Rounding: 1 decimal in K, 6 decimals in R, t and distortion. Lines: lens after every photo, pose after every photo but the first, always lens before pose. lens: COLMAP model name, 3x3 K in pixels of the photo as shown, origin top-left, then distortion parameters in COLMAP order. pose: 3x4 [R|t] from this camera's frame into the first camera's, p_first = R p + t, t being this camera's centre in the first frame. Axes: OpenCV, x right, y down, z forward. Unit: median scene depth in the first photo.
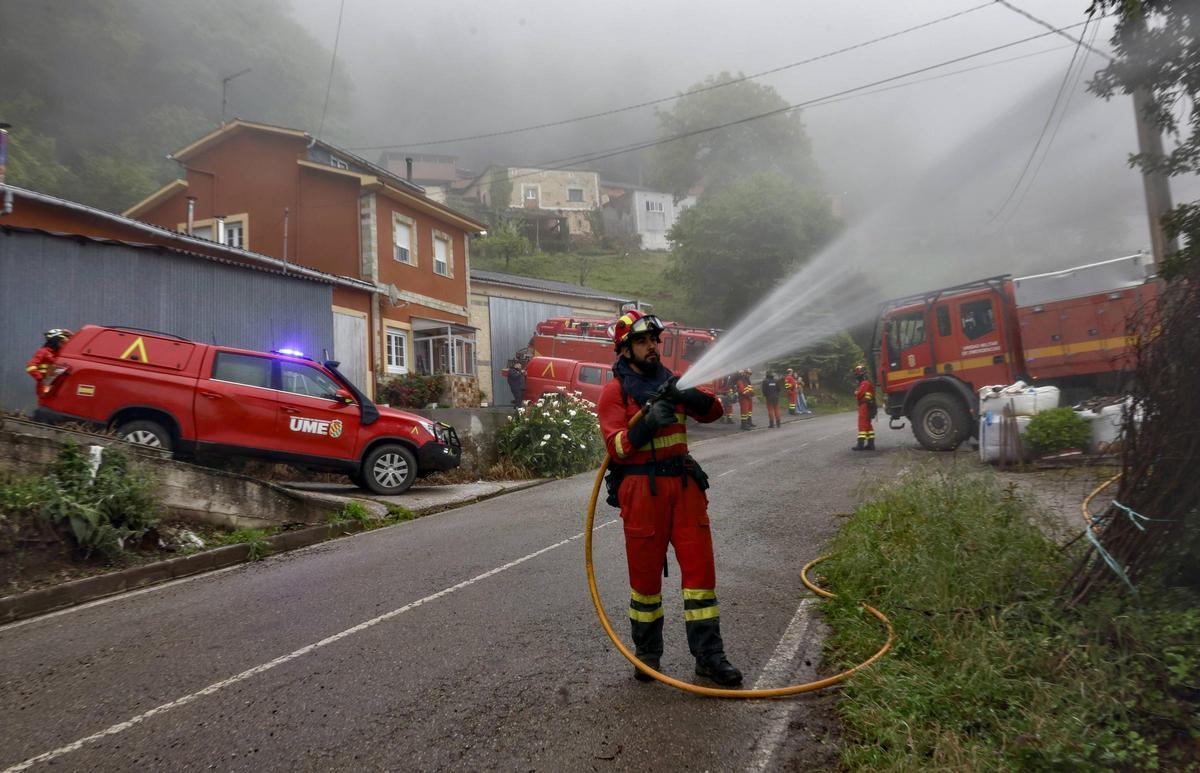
lens RADIAL K [[959.2, 0, 612.7], [0, 959.2, 322.0], [0, 0, 1]] dist [-0.002892, 0.005717]
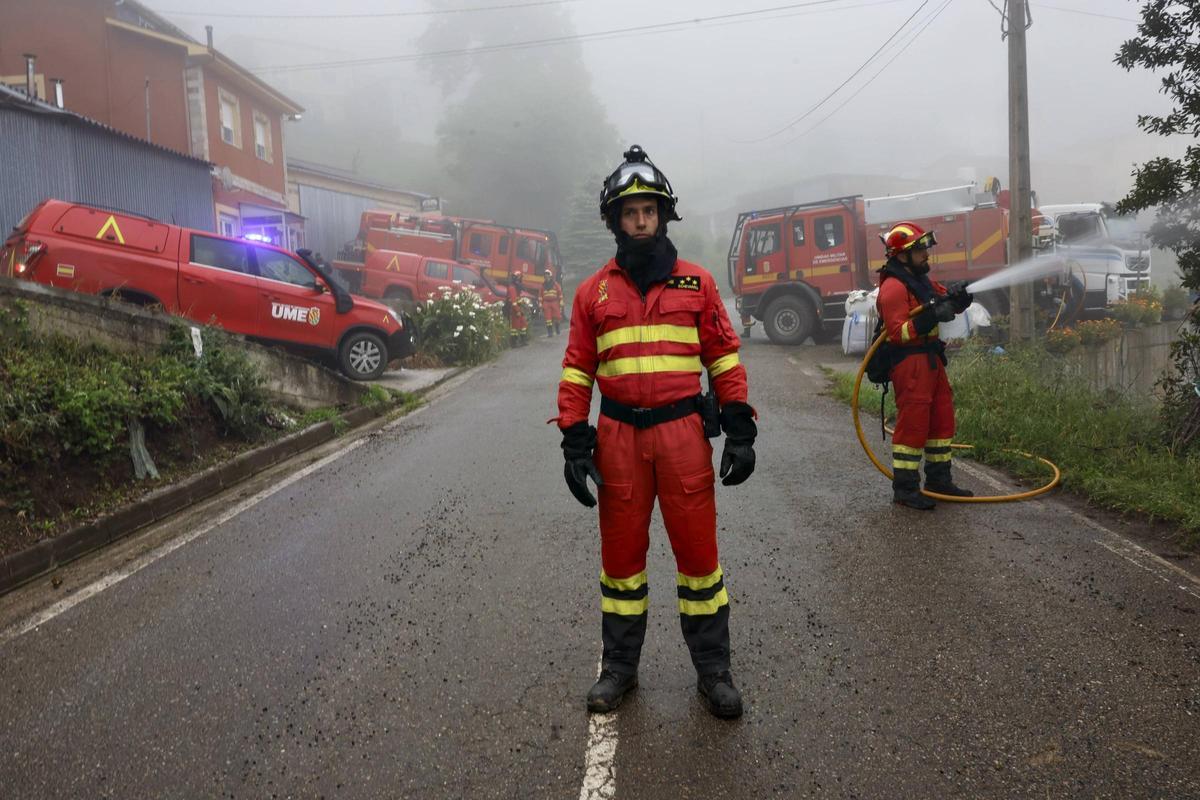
lens RADIAL K [[934.1, 0, 602.6], [0, 934.1, 394.9], [0, 0, 1]] dist [0.001776, -0.005149]
pose [[0.960516, -0.004701, 0.278183, -0.207089], [-0.046331, 0.983194, 0.176587, 0.003101], [-0.274338, -0.182503, 0.944156, -0.027896]]
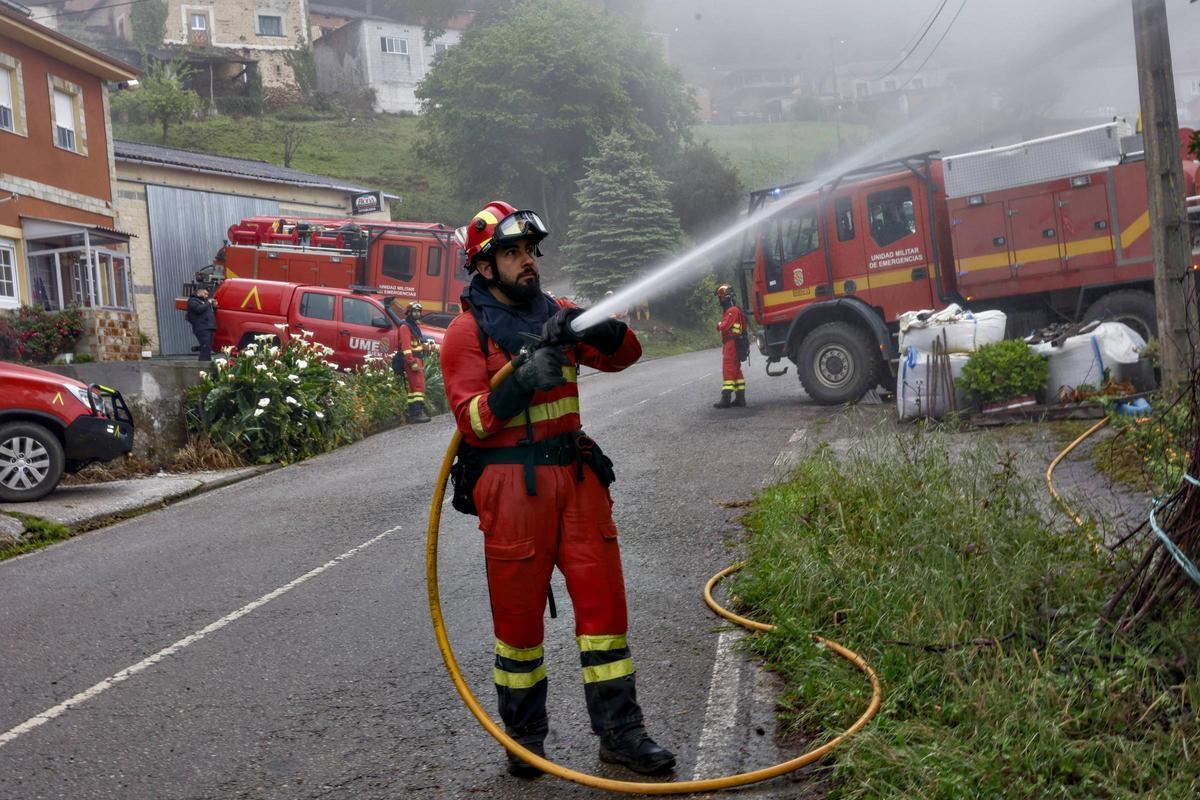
lens RADIAL K [[1415.7, 0, 600.0], [0, 1415.7, 400.0], [0, 0, 1]] dist [0.003385, -0.011060]
pose [[0.982361, -0.029465, 0.184657, -0.022457], [0.006348, 0.992193, 0.124553, 0.000299], [-0.186885, -0.121184, 0.974879, 0.022236]]
